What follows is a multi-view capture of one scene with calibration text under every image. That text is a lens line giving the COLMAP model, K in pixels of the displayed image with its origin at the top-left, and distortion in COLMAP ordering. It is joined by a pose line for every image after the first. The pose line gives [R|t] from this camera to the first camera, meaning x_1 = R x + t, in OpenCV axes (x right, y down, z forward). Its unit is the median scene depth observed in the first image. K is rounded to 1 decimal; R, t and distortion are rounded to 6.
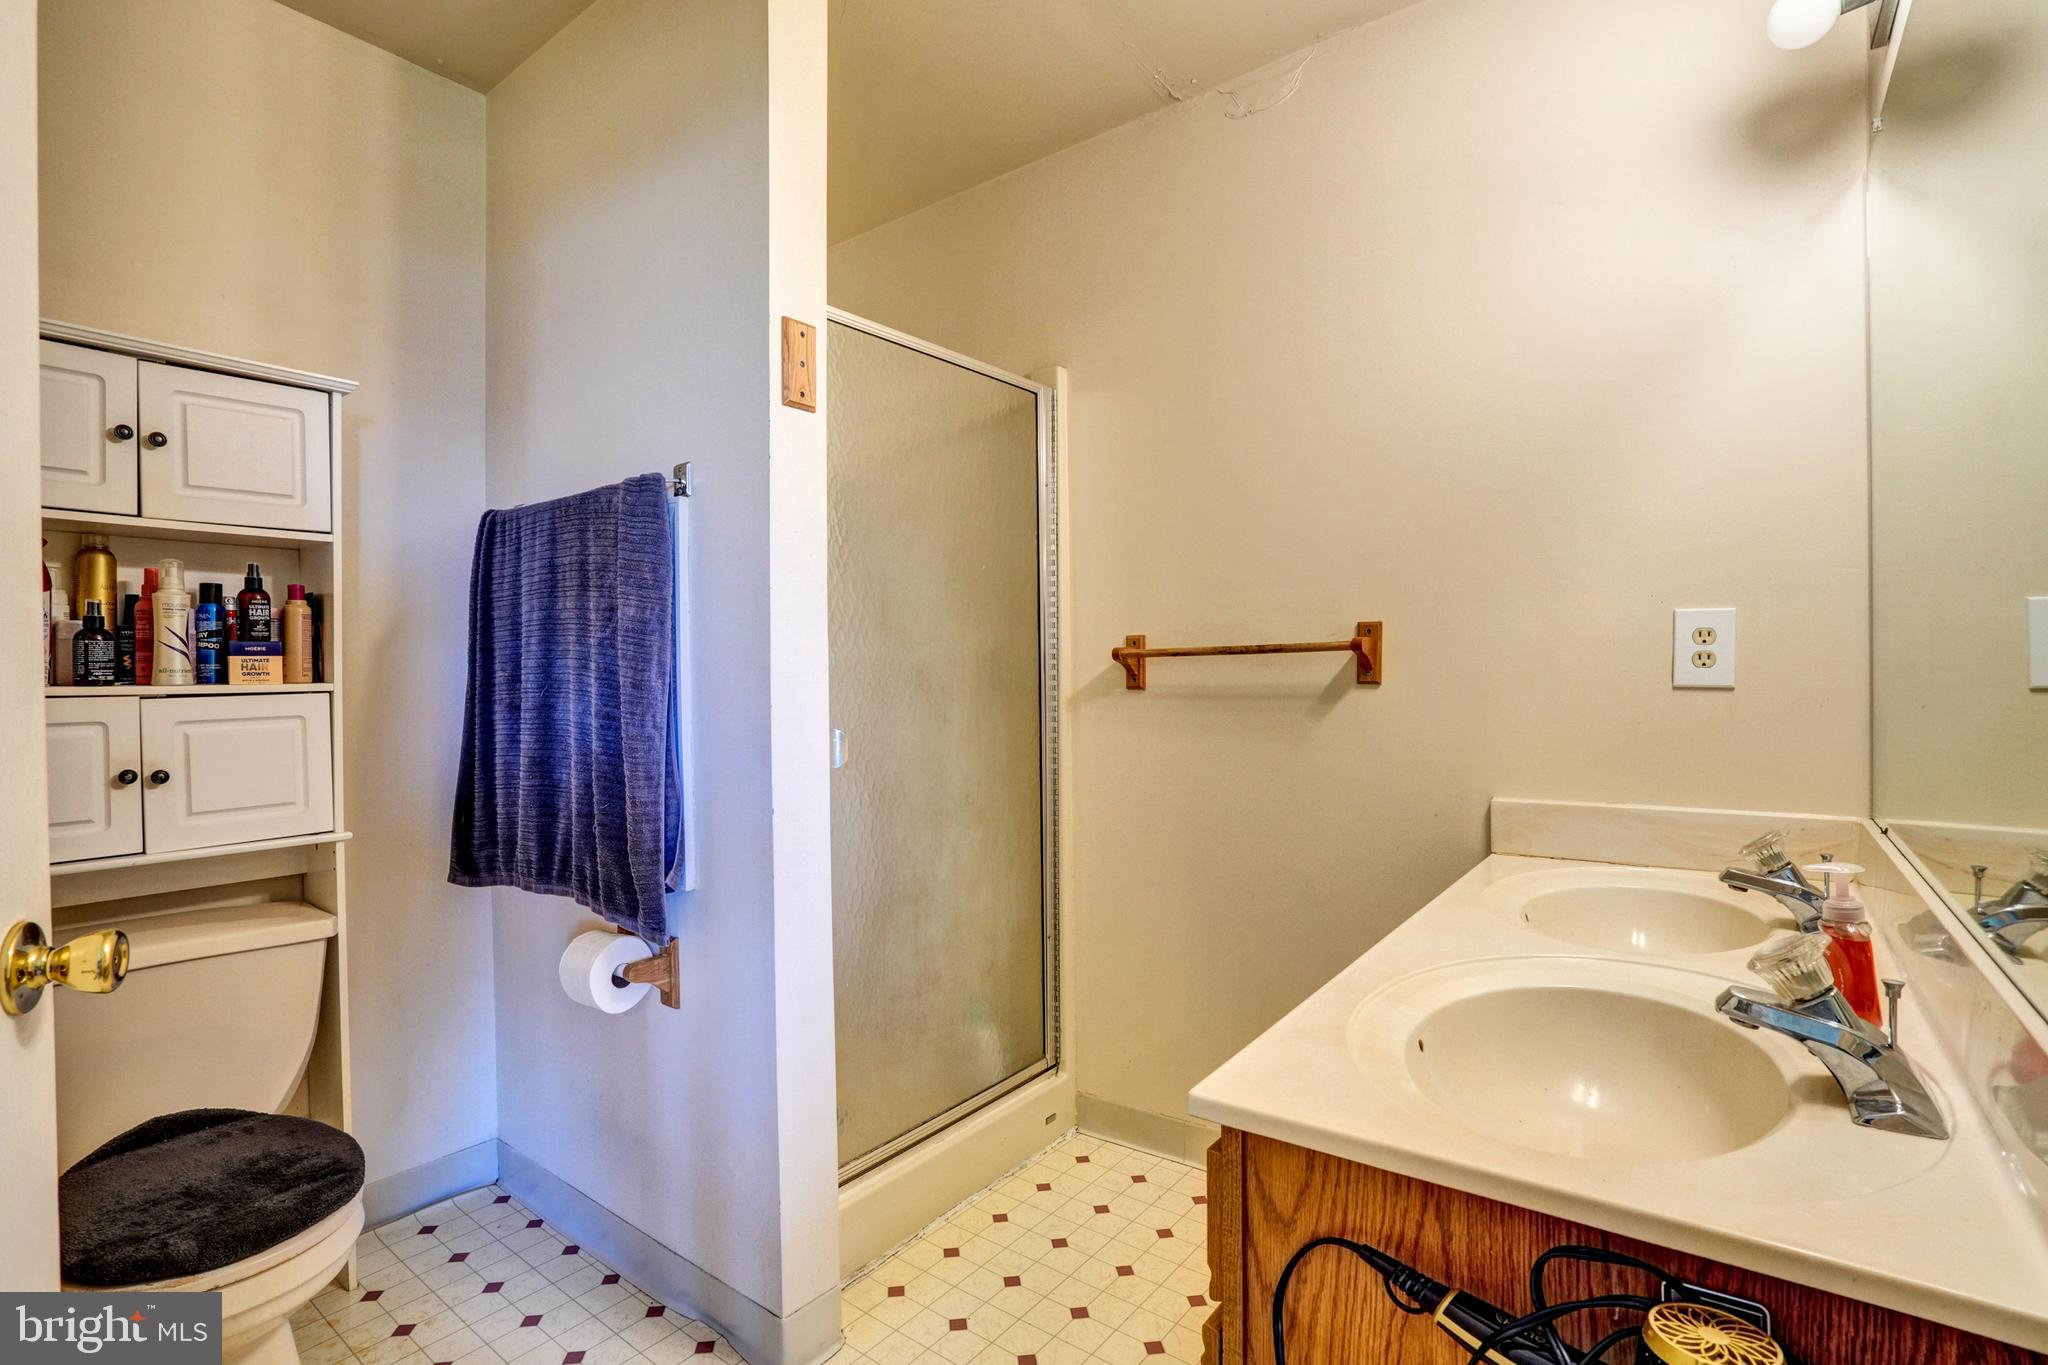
lens RADIAL K [[934.3, 0, 1026.9], [0, 934.3, 684.1], [0, 0, 1]] dist [-0.042700, 0.000915]
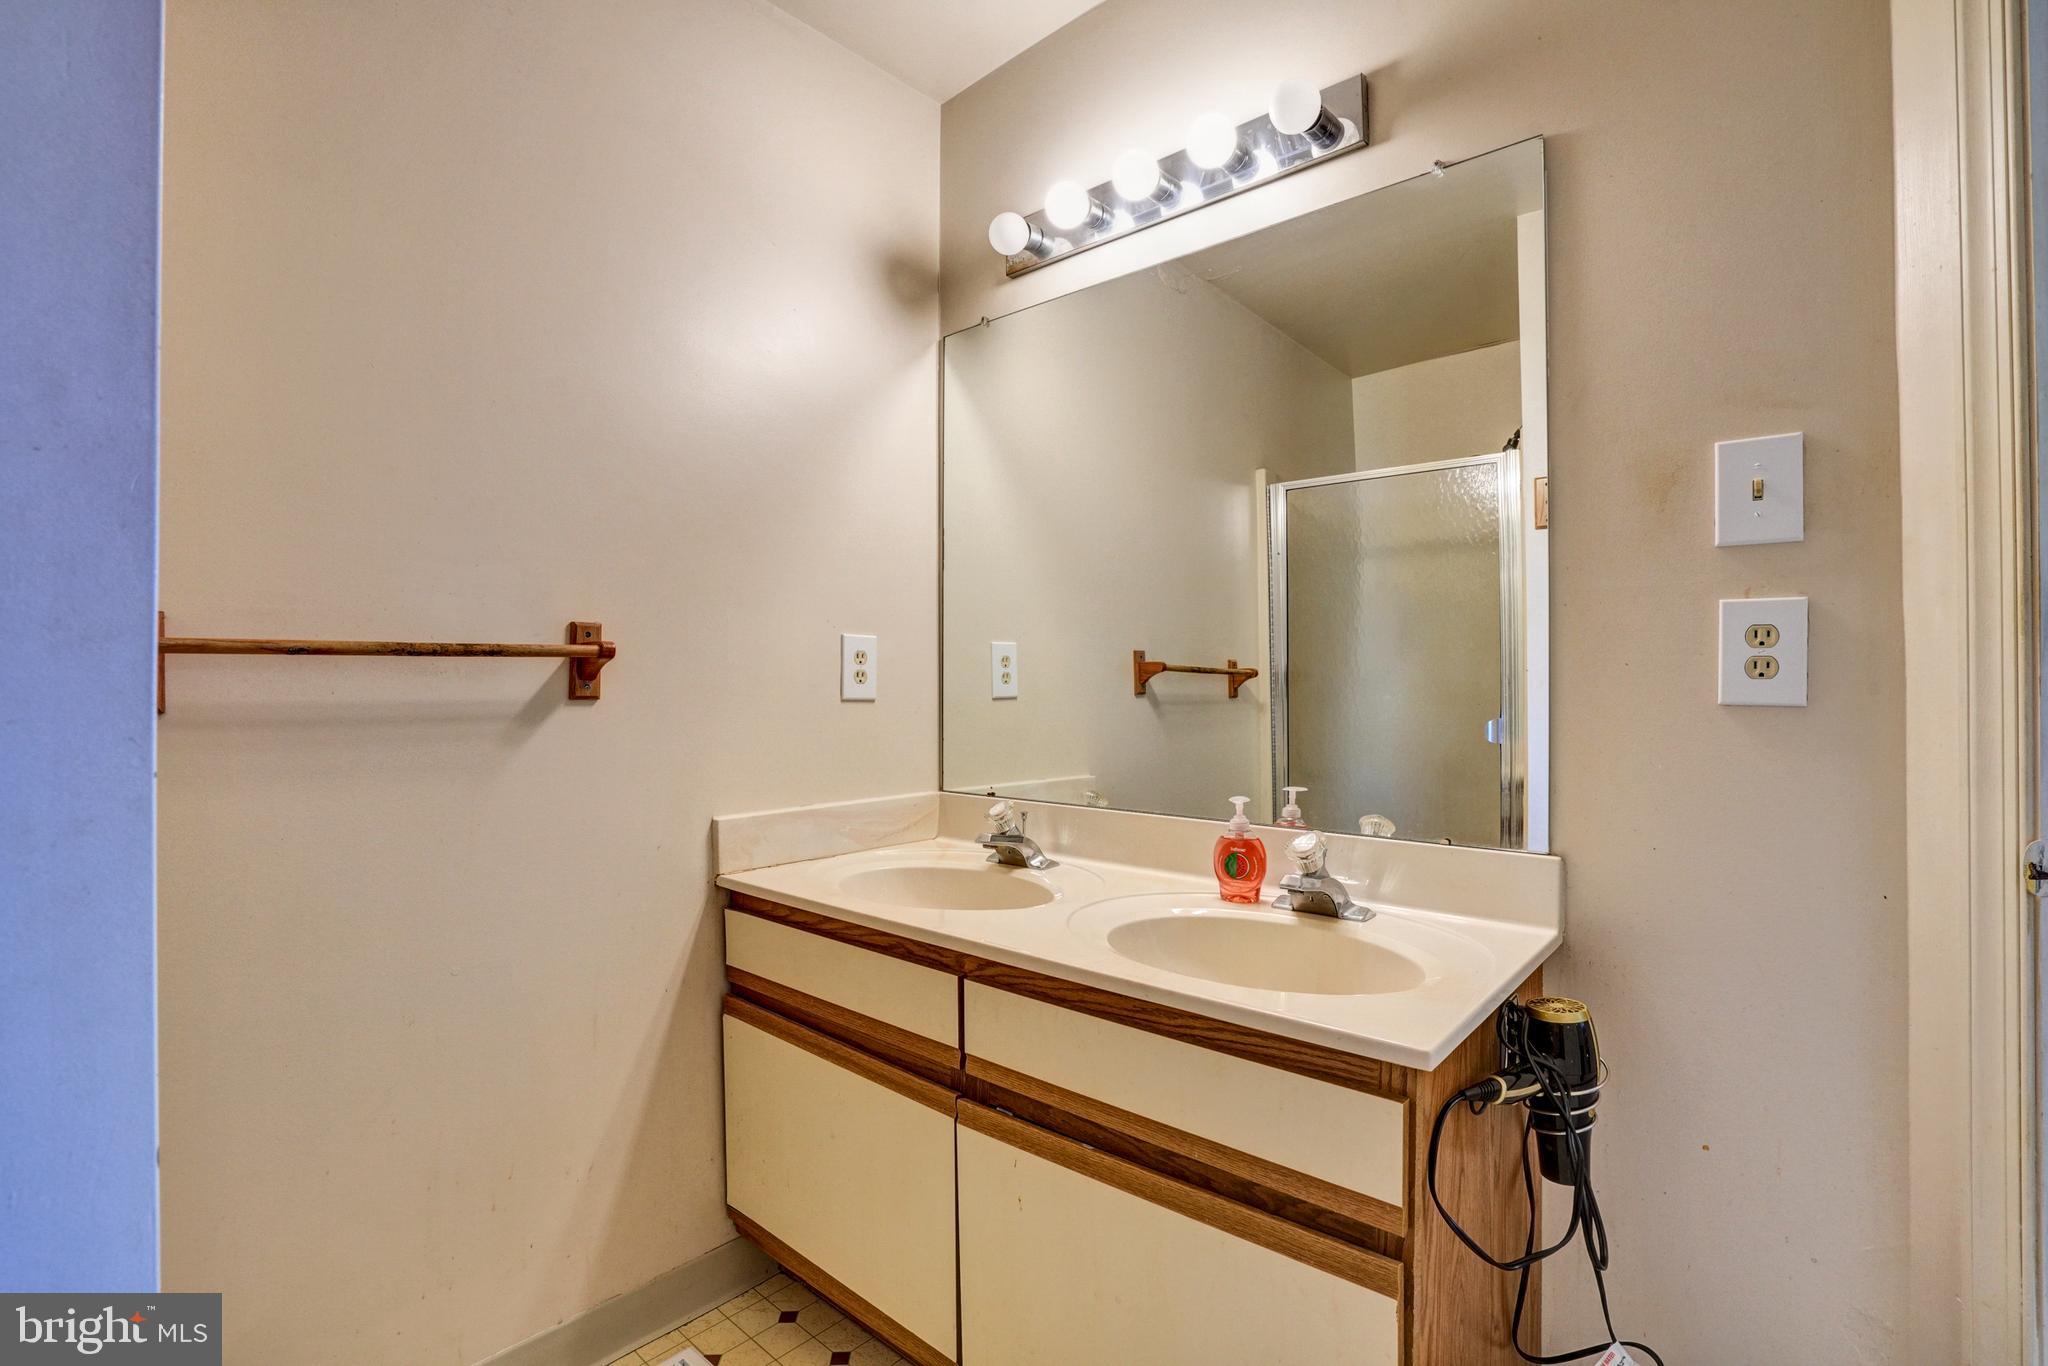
lens RADIAL K [[934.3, 0, 1024.3], [0, 934.3, 682.3], [0, 0, 1]] dist [-0.042700, 0.000915]
pose [[0.082111, 0.008634, 0.996586, -0.398213], [0.003828, 0.999952, -0.008979, -0.006285], [-0.996616, 0.004552, 0.082074, 0.554988]]
